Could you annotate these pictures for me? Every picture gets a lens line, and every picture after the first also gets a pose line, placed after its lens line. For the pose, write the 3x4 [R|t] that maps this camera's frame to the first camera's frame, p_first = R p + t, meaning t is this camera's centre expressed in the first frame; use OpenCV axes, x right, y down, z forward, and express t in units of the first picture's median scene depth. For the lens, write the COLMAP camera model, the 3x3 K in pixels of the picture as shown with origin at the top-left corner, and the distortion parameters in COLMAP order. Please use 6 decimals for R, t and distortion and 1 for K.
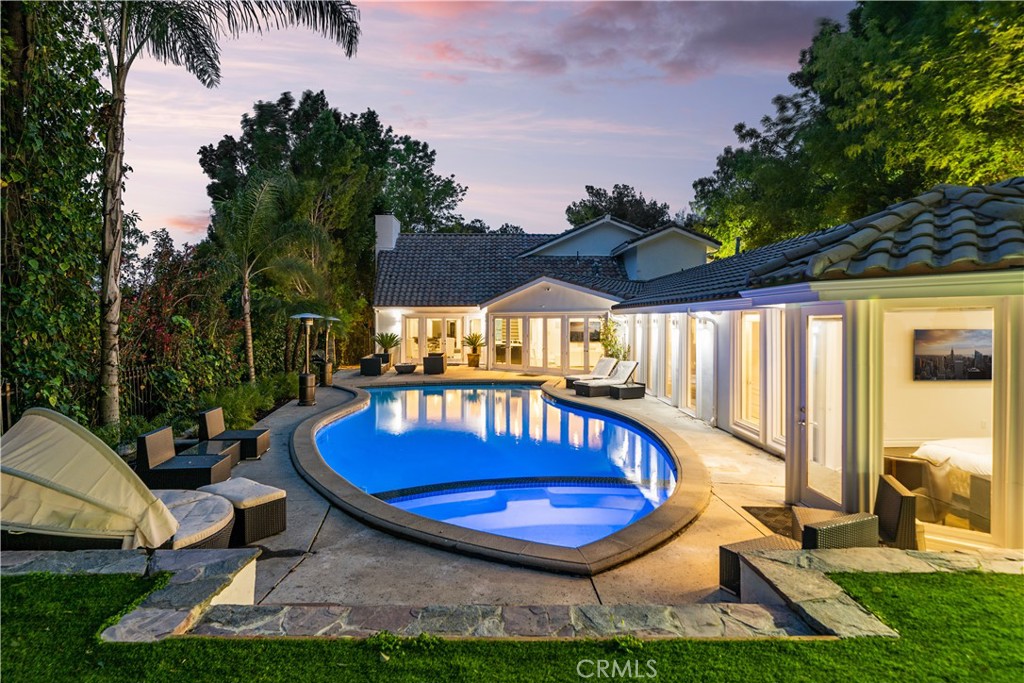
lens RADIAL K [[548.8, 0, 512.5], [0, 548.8, 335.0], [0, 0, 1]] dist [-0.006909, -0.001001]
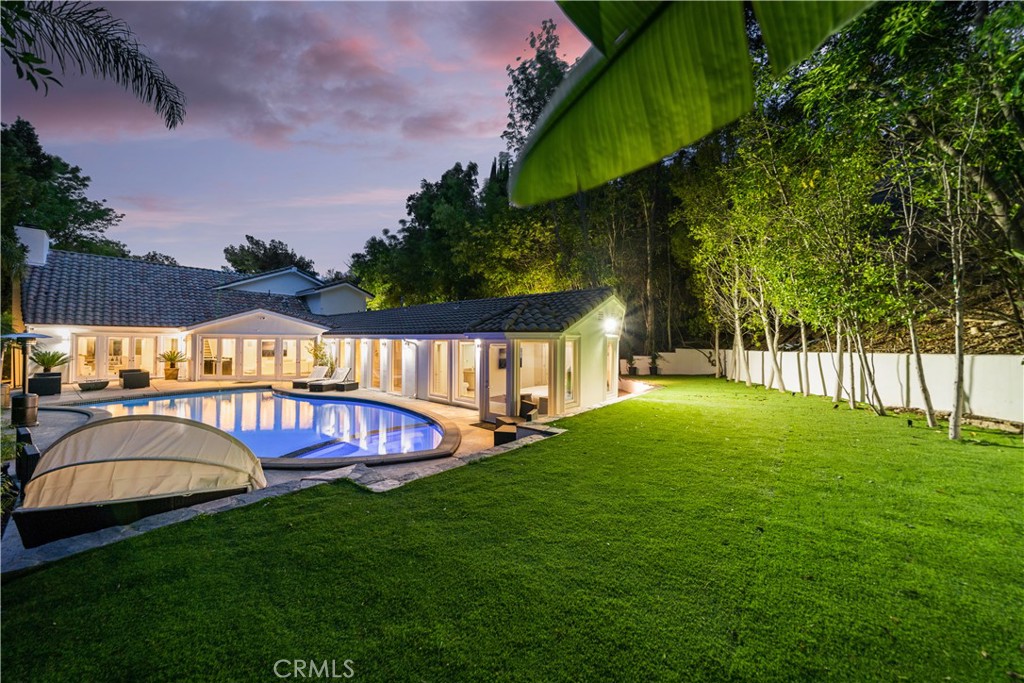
lens RADIAL K [[359.7, 0, 510.9], [0, 359.7, 343.7], [0, 0, 1]] dist [-0.015638, -0.000181]
pose [[0.663064, 0.004578, 0.748549, -0.165995], [0.007271, 0.999895, -0.012555, -0.003865], [-0.748527, 0.013768, 0.662961, -0.043985]]
